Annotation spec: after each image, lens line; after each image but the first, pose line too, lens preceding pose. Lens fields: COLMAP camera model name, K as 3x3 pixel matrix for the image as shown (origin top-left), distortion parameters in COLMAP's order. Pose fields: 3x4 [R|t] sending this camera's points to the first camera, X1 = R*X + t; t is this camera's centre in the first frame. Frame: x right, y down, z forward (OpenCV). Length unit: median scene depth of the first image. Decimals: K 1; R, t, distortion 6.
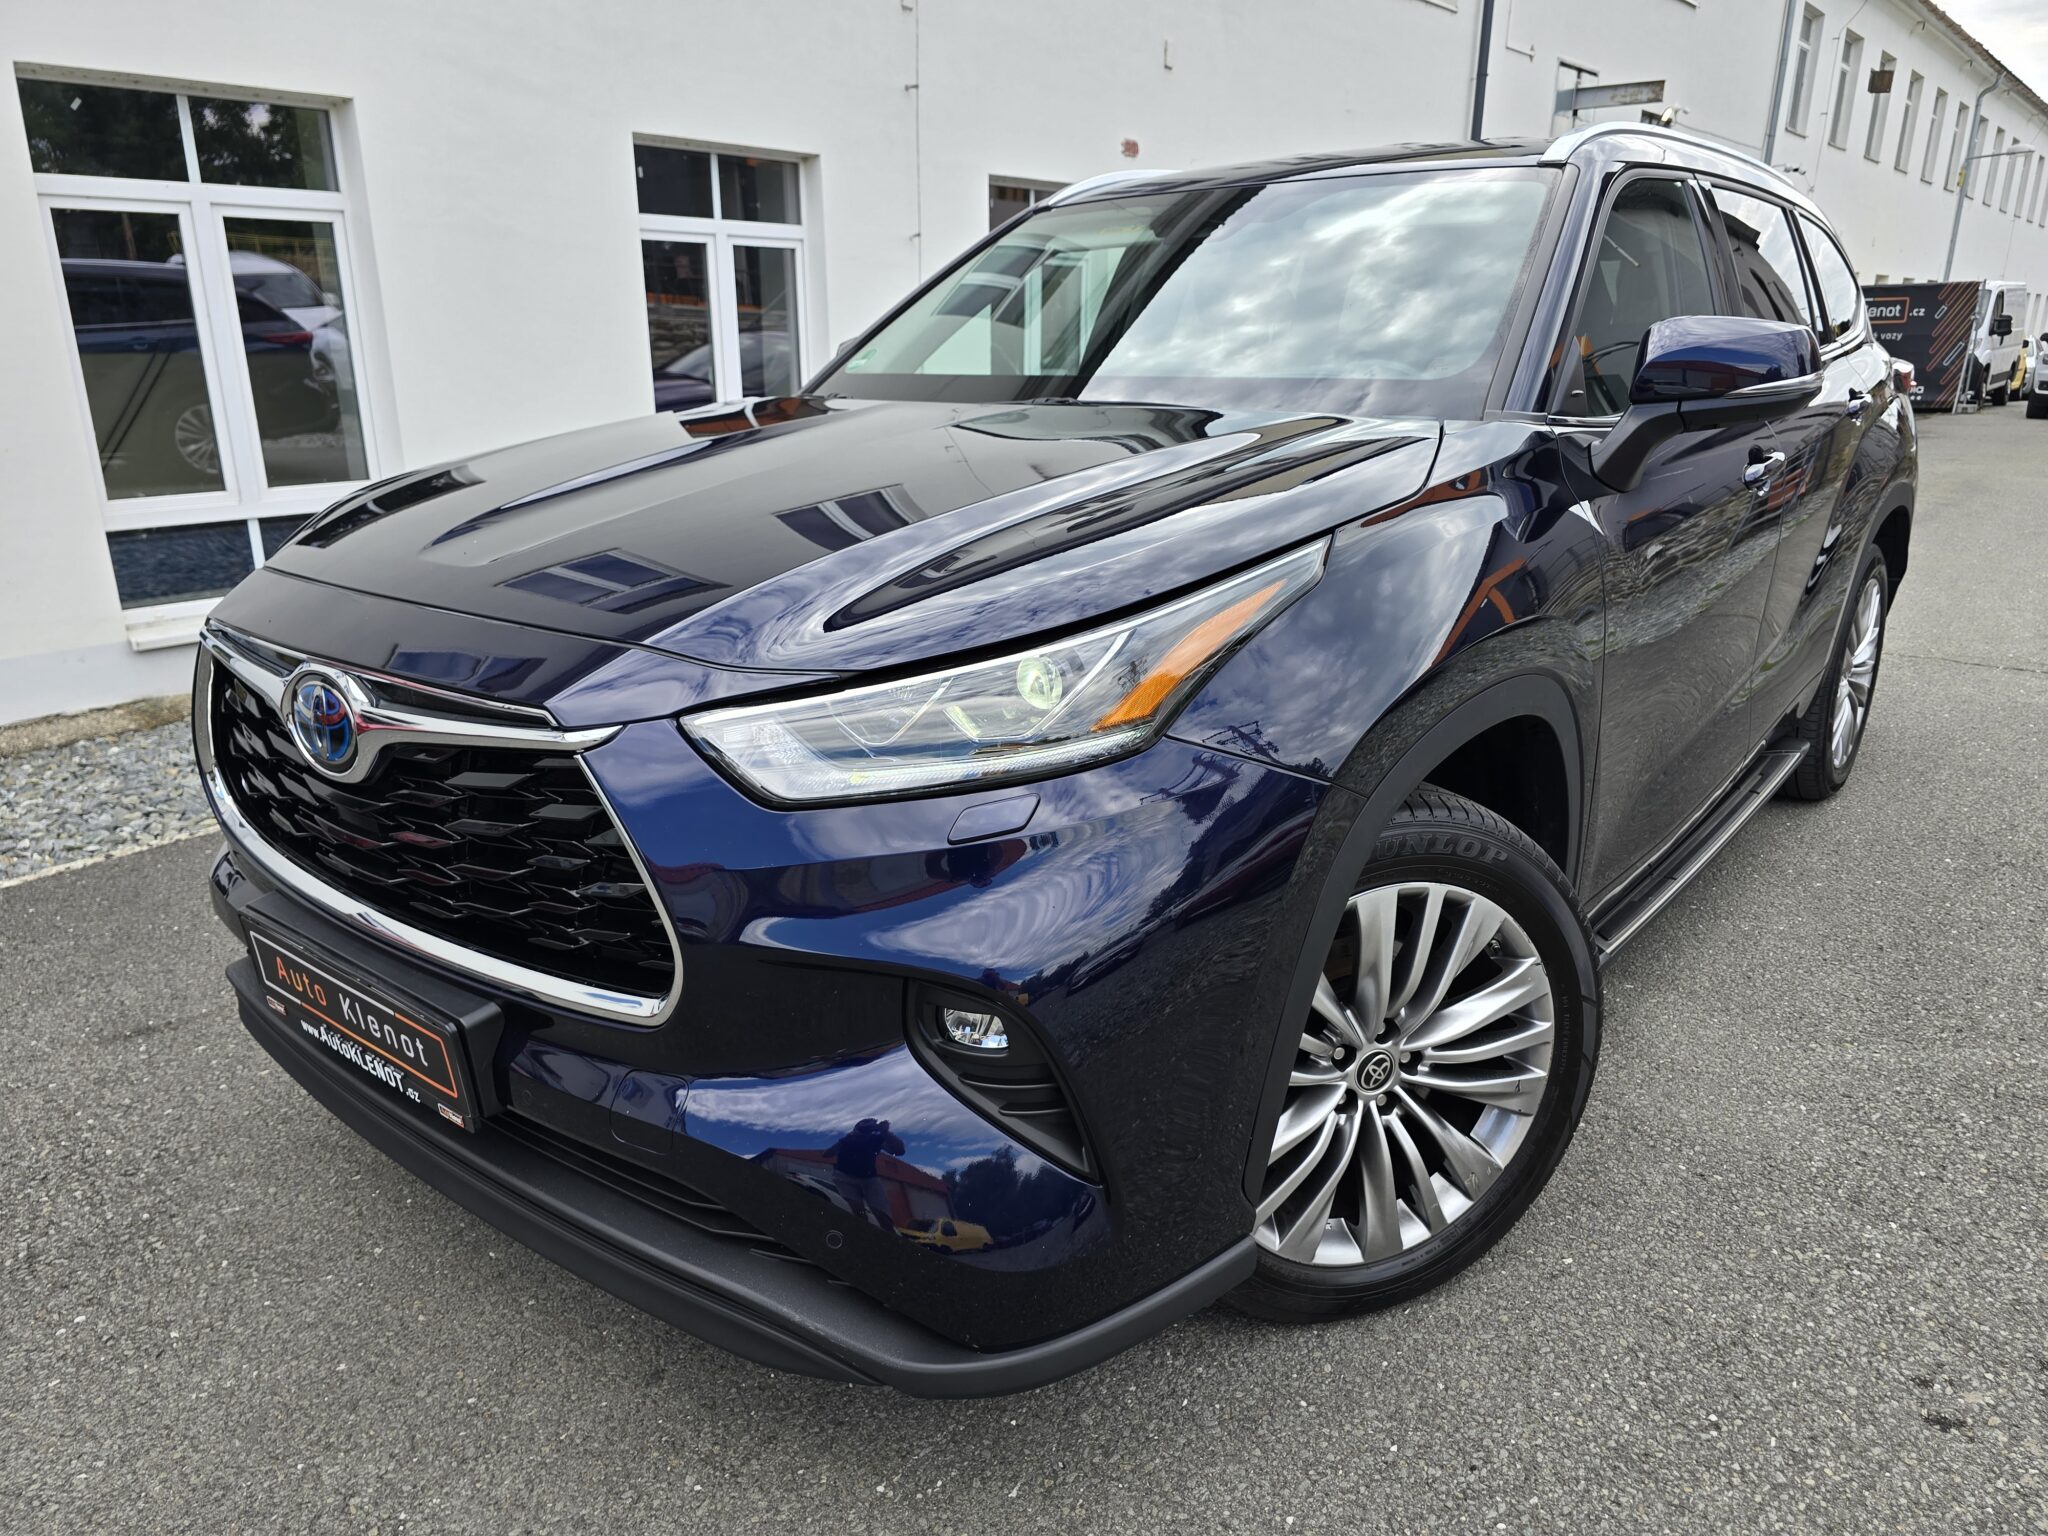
lens RADIAL K [[1365.6, 0, 1032.0], [0, 1365.6, 768.4], [0, 0, 1]] dist [0.041209, -0.035513]
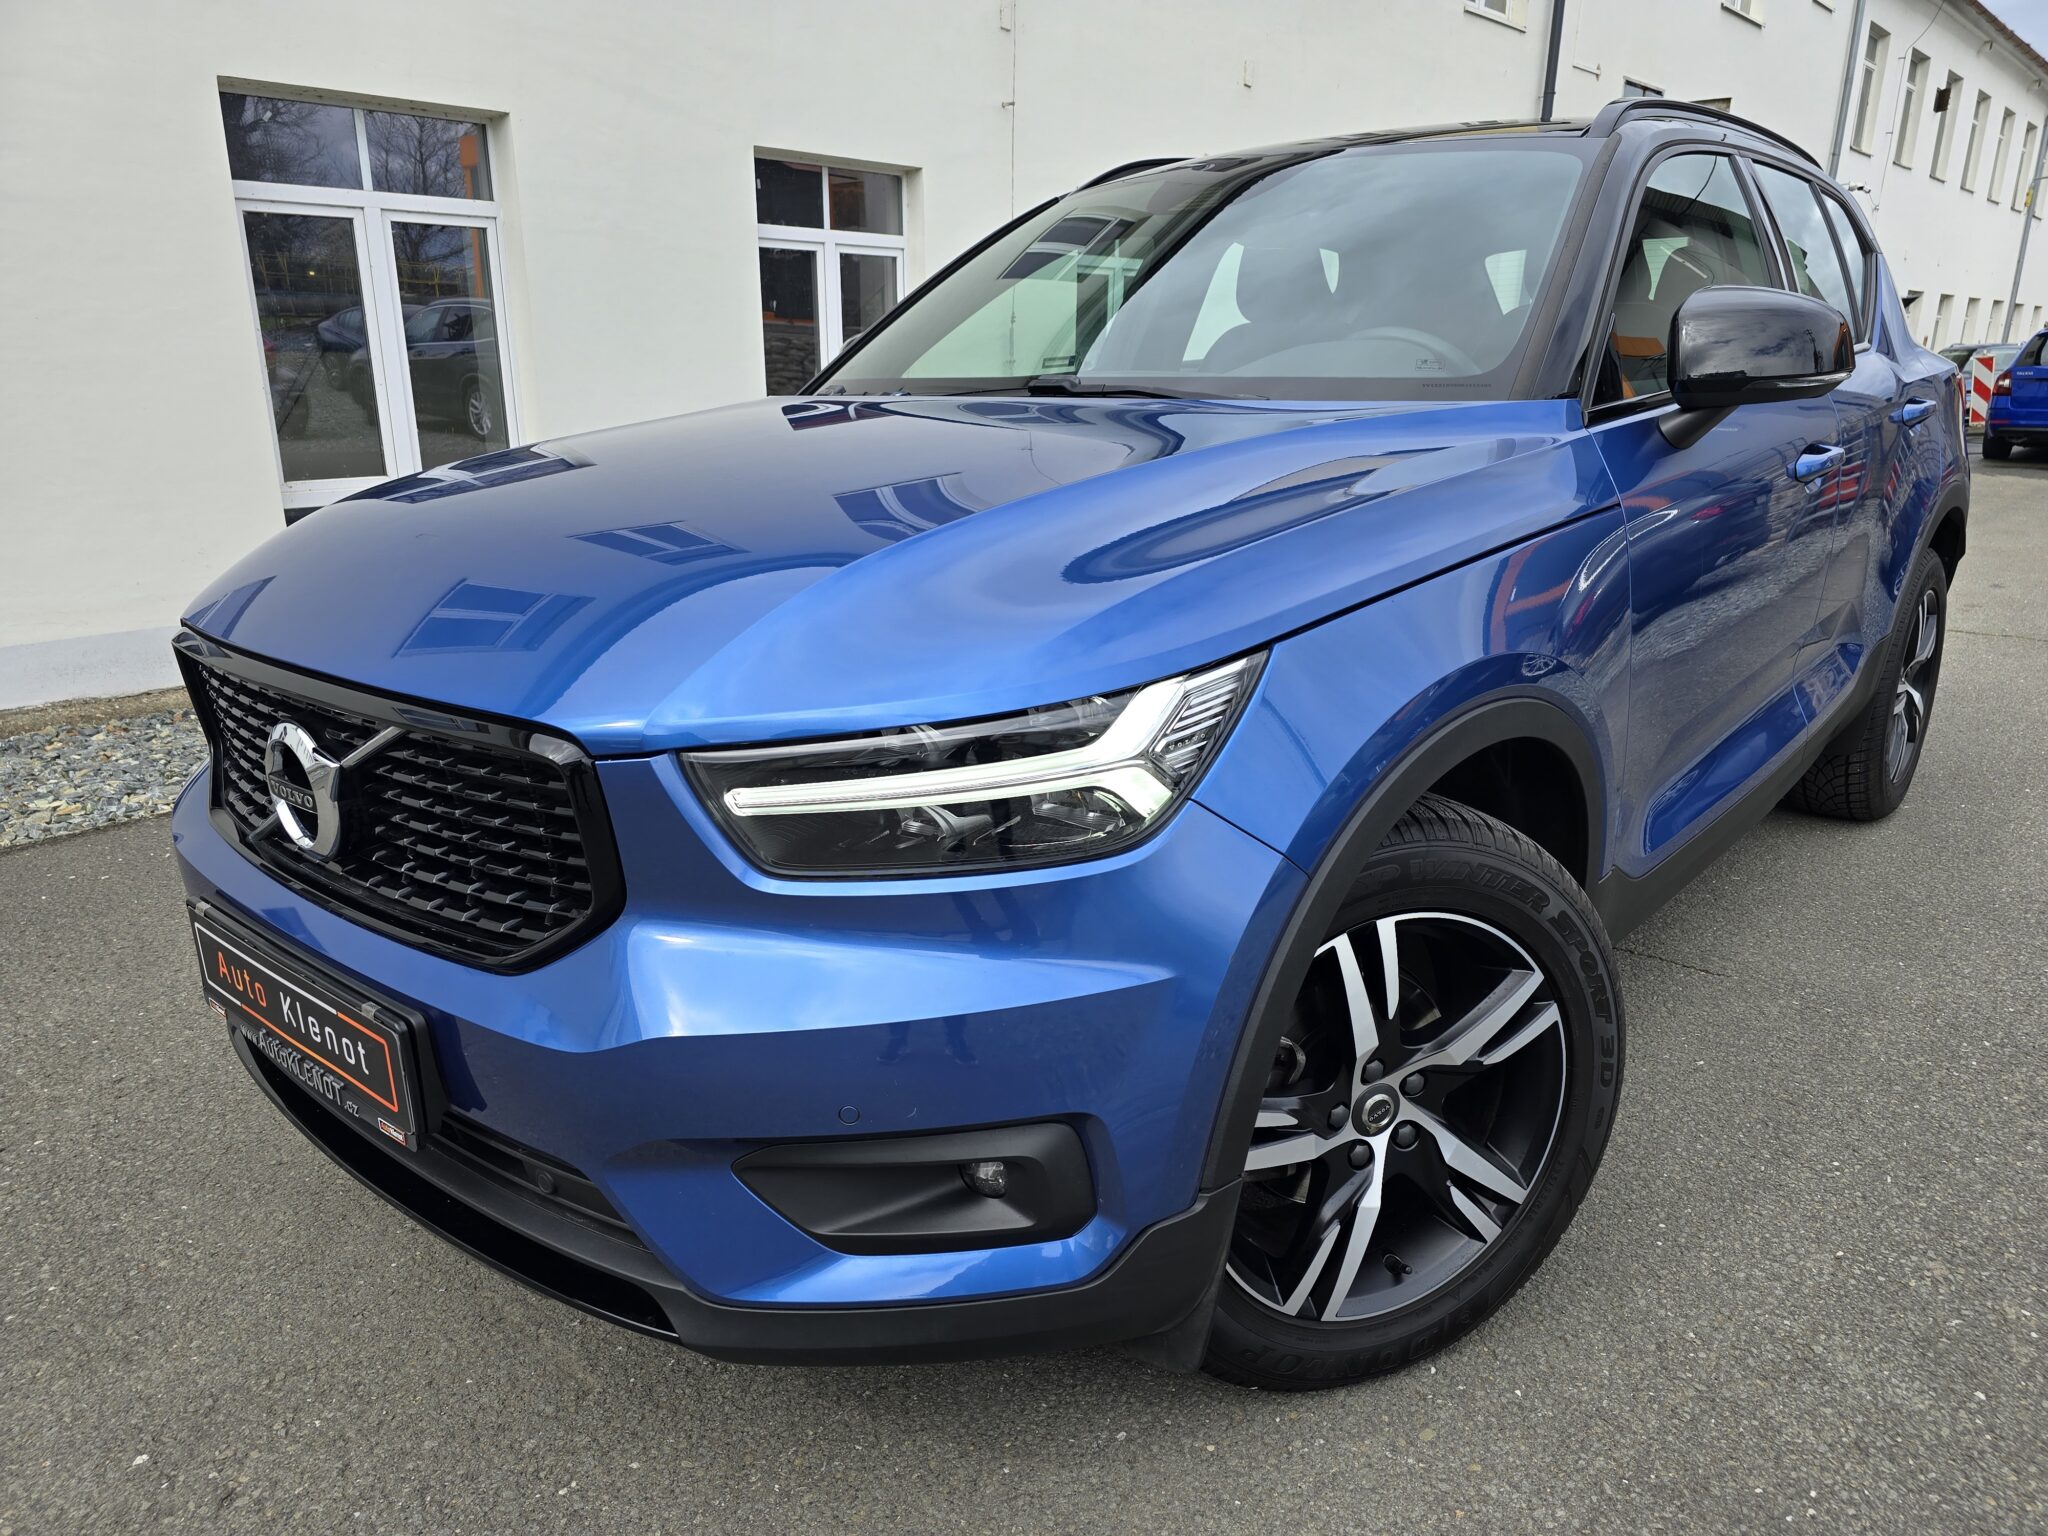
lens RADIAL K [[1363.1, 0, 1018.5], [0, 1363.1, 773.4], [0, 0, 1]] dist [0.043206, -0.034872]
pose [[0.999200, 0.012854, -0.037862, -0.144818], [-0.013381, 0.999817, -0.013692, 0.135821], [0.037679, 0.014187, 0.999189, -0.186363]]
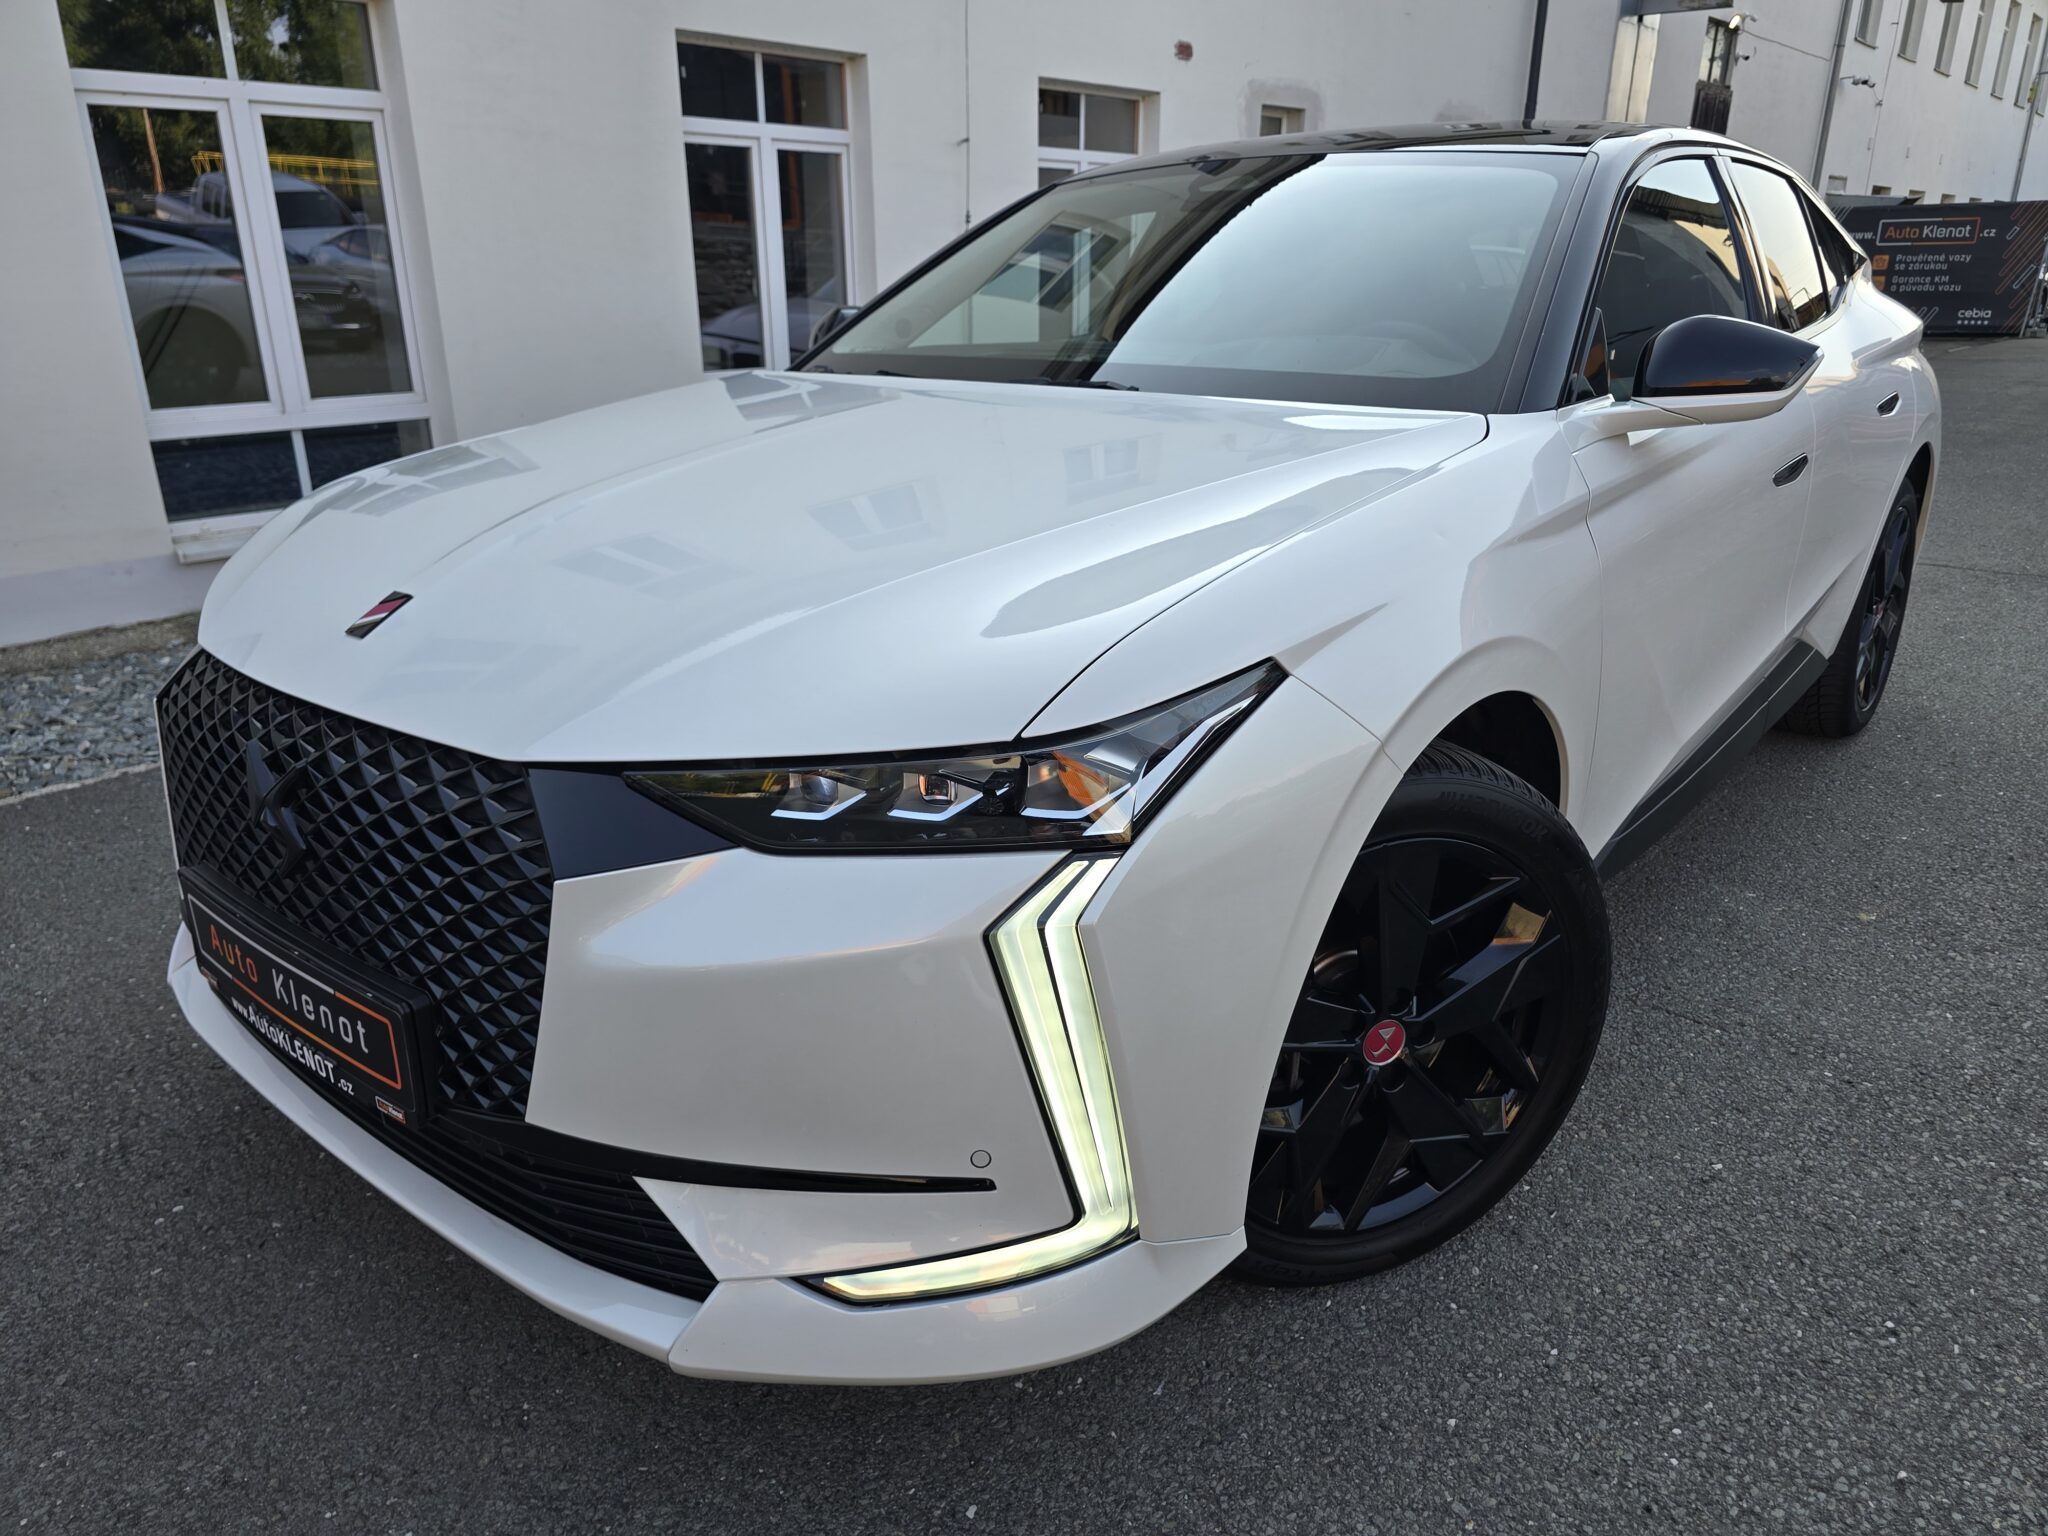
lens RADIAL K [[1369.3, 0, 1038.7], [0, 1369.3, 767.2], [0, 0, 1]] dist [0.037819, -0.033841]
pose [[0.999872, 0.005402, -0.015050, -0.068068], [-0.004721, 0.998977, 0.044976, 0.040098], [0.015277, -0.044899, 0.998875, 0.049092]]
